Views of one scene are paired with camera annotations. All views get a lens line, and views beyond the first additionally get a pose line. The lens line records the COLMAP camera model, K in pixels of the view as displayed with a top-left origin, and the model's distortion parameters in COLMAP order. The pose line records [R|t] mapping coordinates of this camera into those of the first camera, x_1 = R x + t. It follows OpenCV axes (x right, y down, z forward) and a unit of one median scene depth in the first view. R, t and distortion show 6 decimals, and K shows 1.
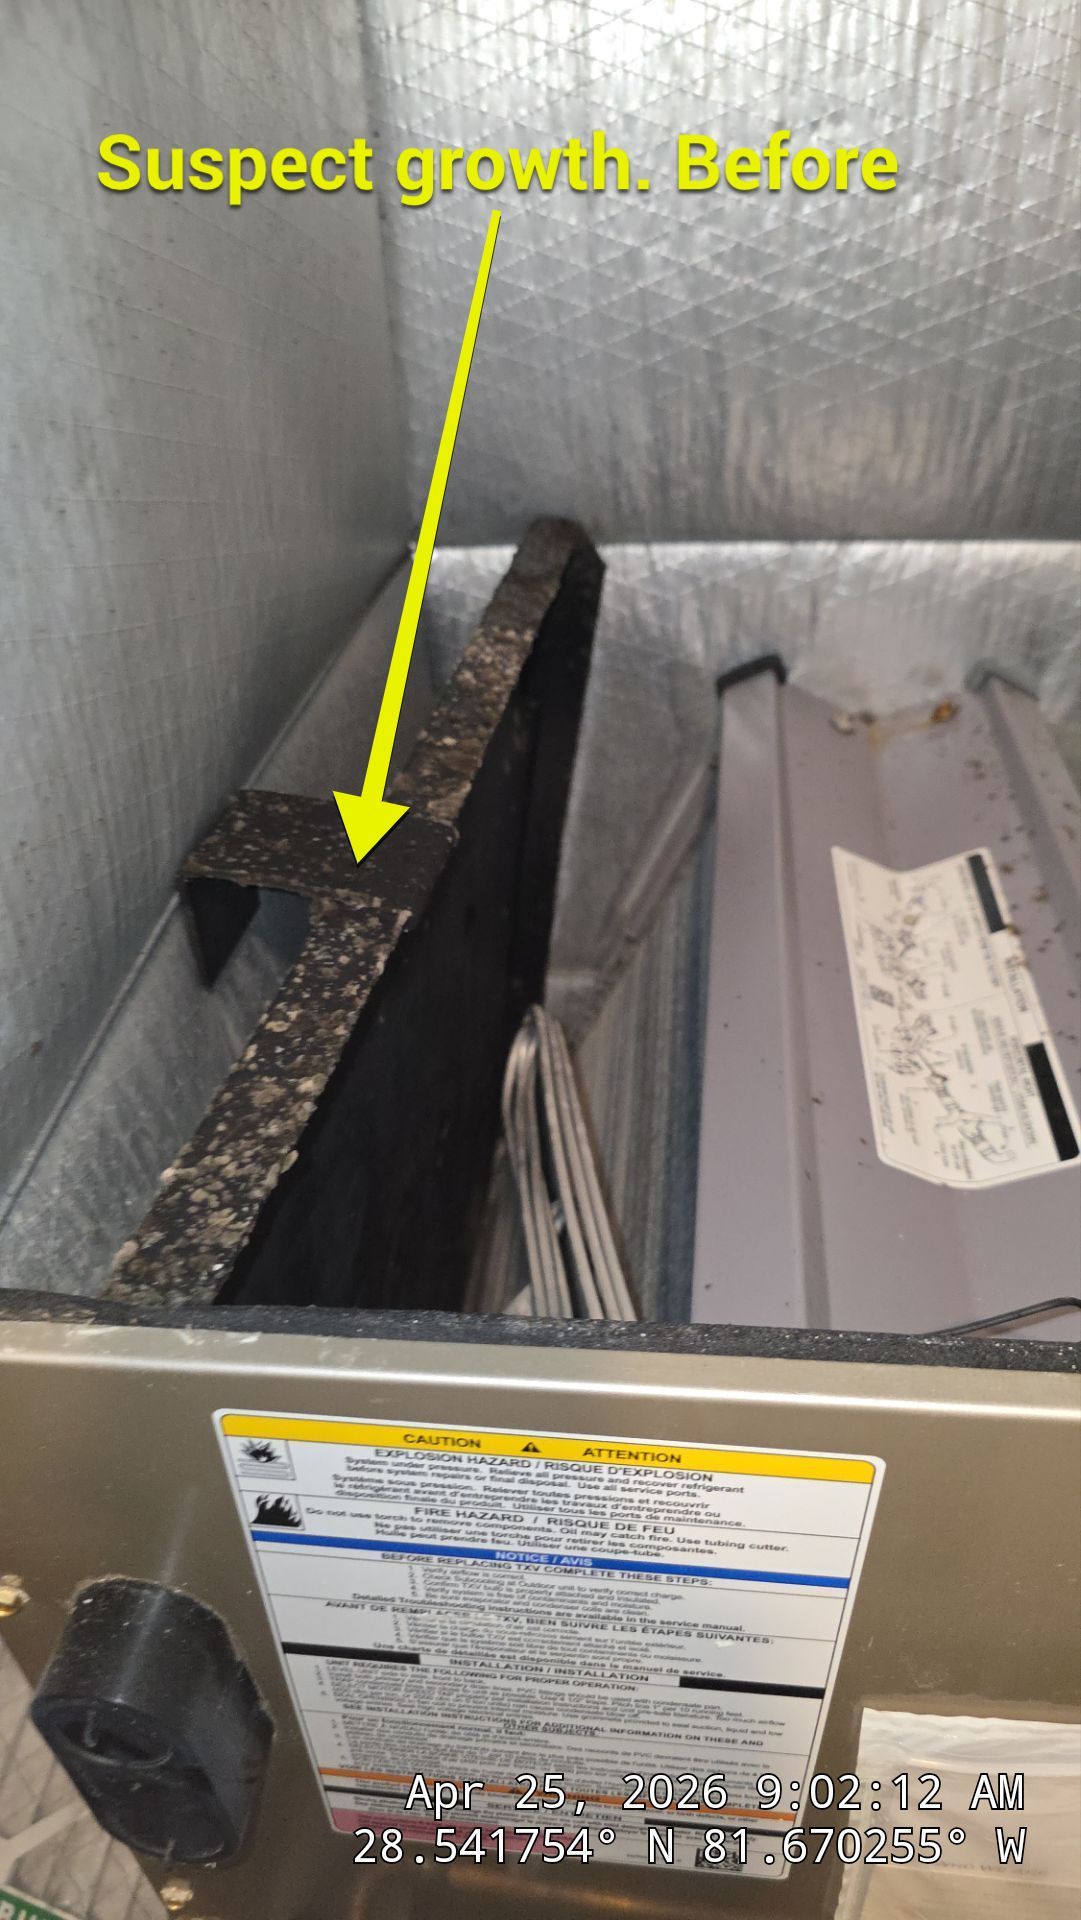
lens RADIAL K [[1422.0, 0, 582.2], [0, 1422.0, 957.8], [0, 0, 1]] dist [-0.022611, -0.007880]
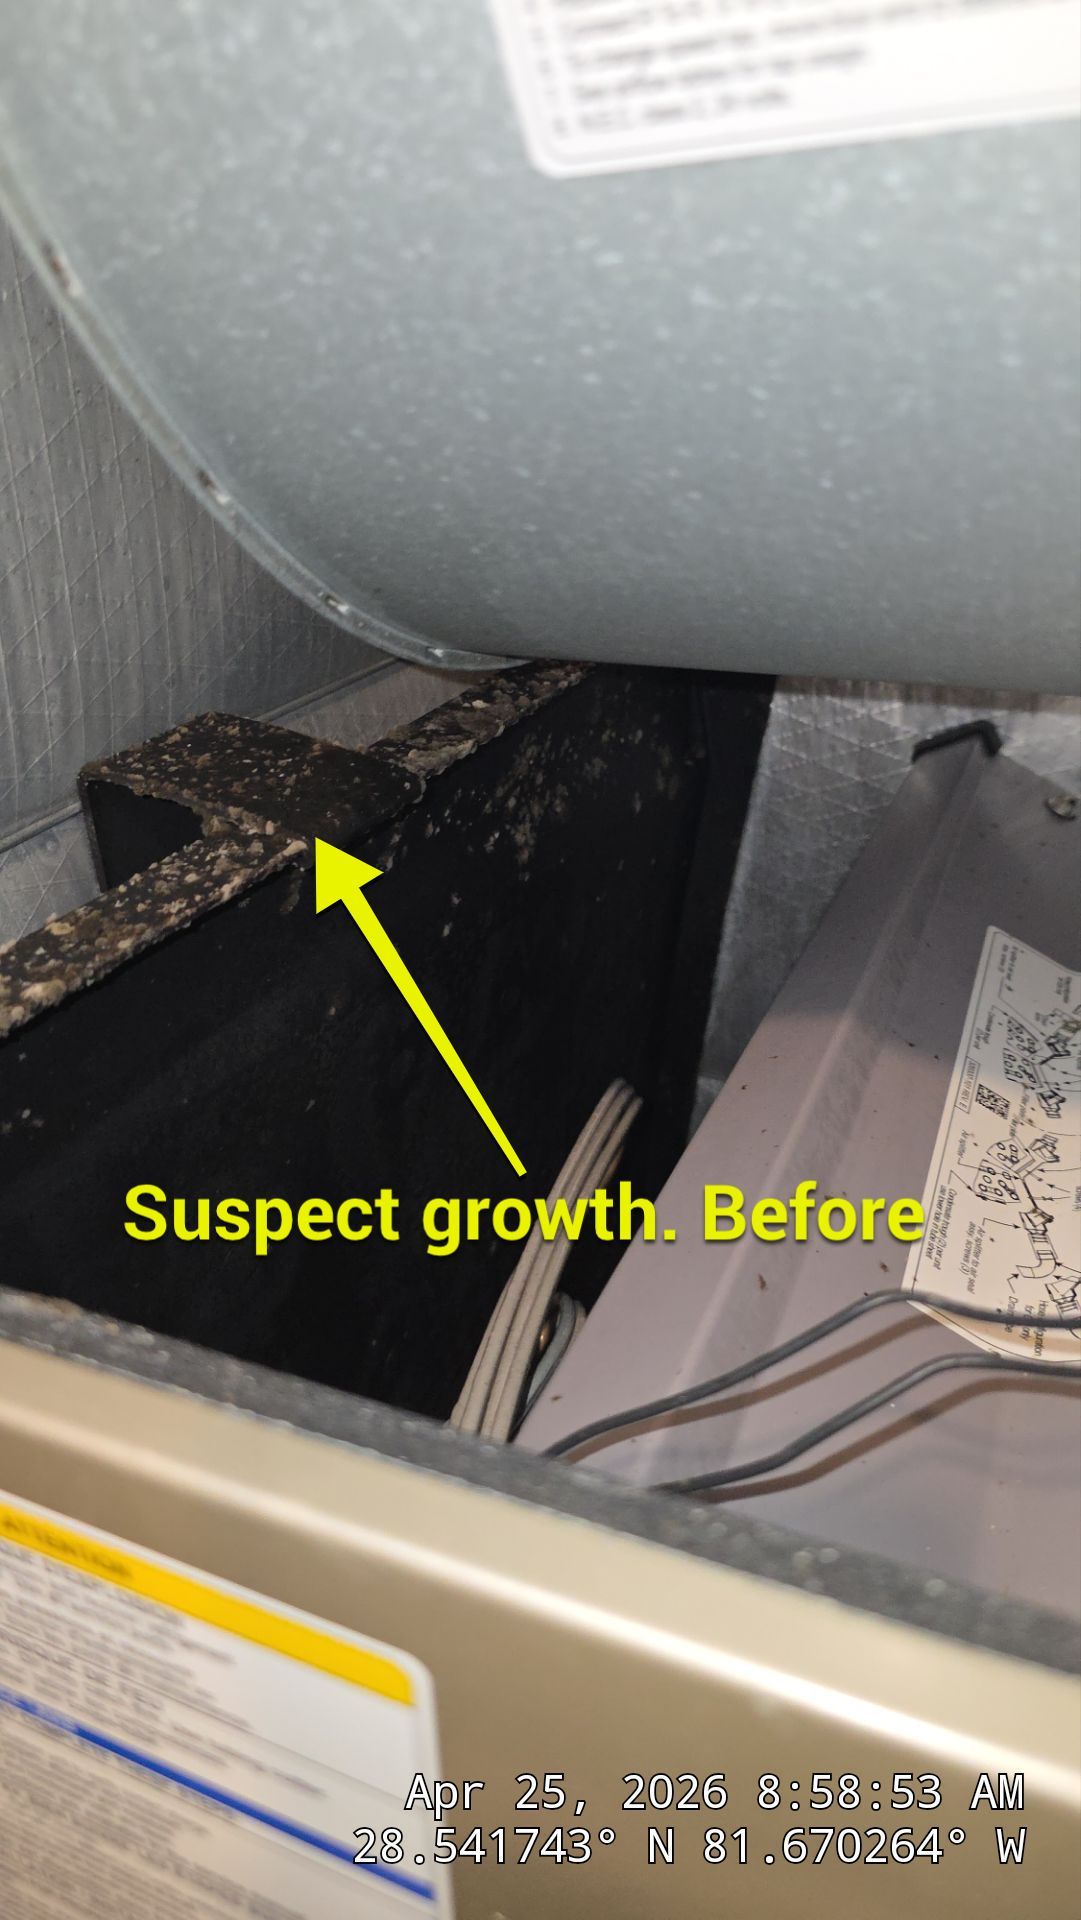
lens RADIAL K [[1404.3, 0, 536.9], [0, 1404.3, 903.7], [0, 0, 1]] dist [-0.005920, -0.024900]
pose [[0.950054, 0.128398, -0.284451, 0.257657], [-0.171048, 0.976586, -0.130473, 0.089726], [0.261038, 0.172611, 0.949771, 0.313630]]
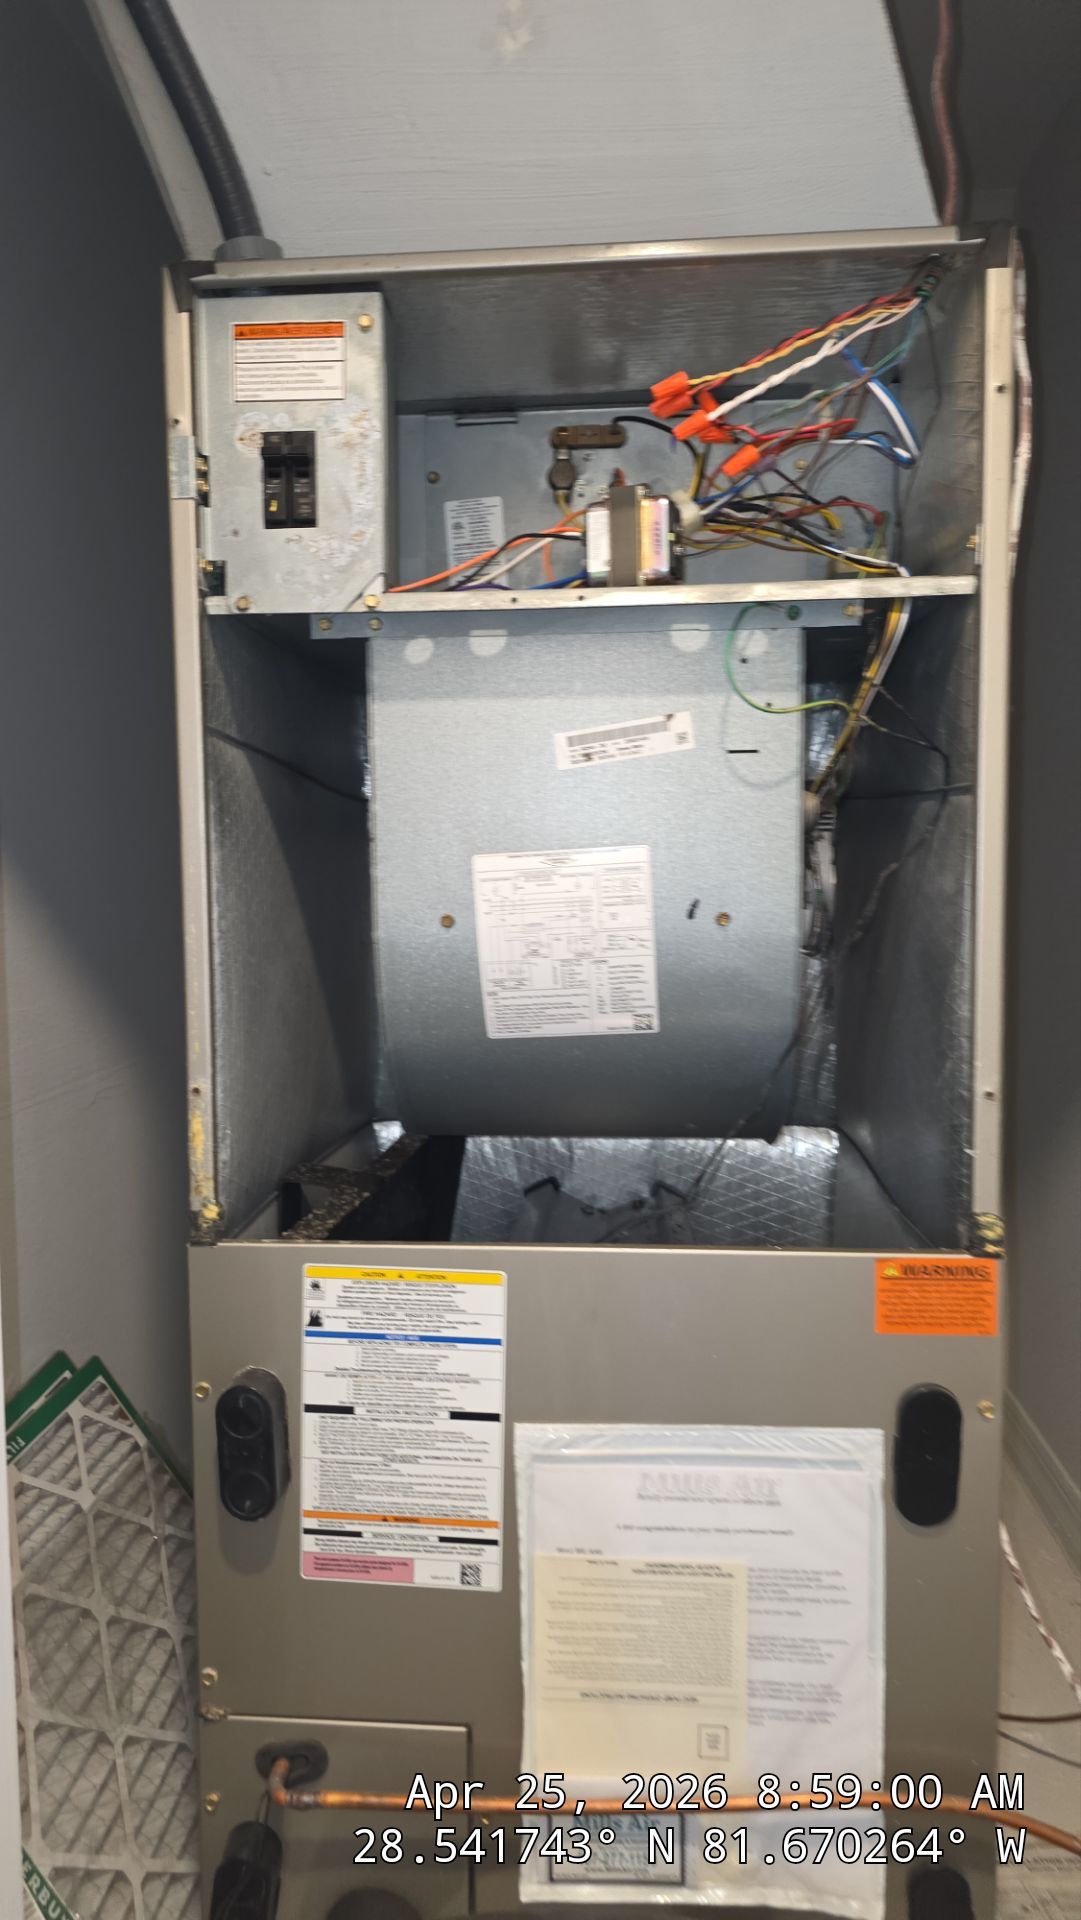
lens RADIAL K [[1333.1, 0, 540.5], [0, 1333.1, 960.0], [0, 0, 1]] dist [0.008329, -0.016880]
pose [[0.999476, 0.027888, 0.016428, 0.153964], [-0.015626, 0.860232, -0.509664, 0.918106], [-0.028345, 0.509140, 0.860217, -1.452817]]
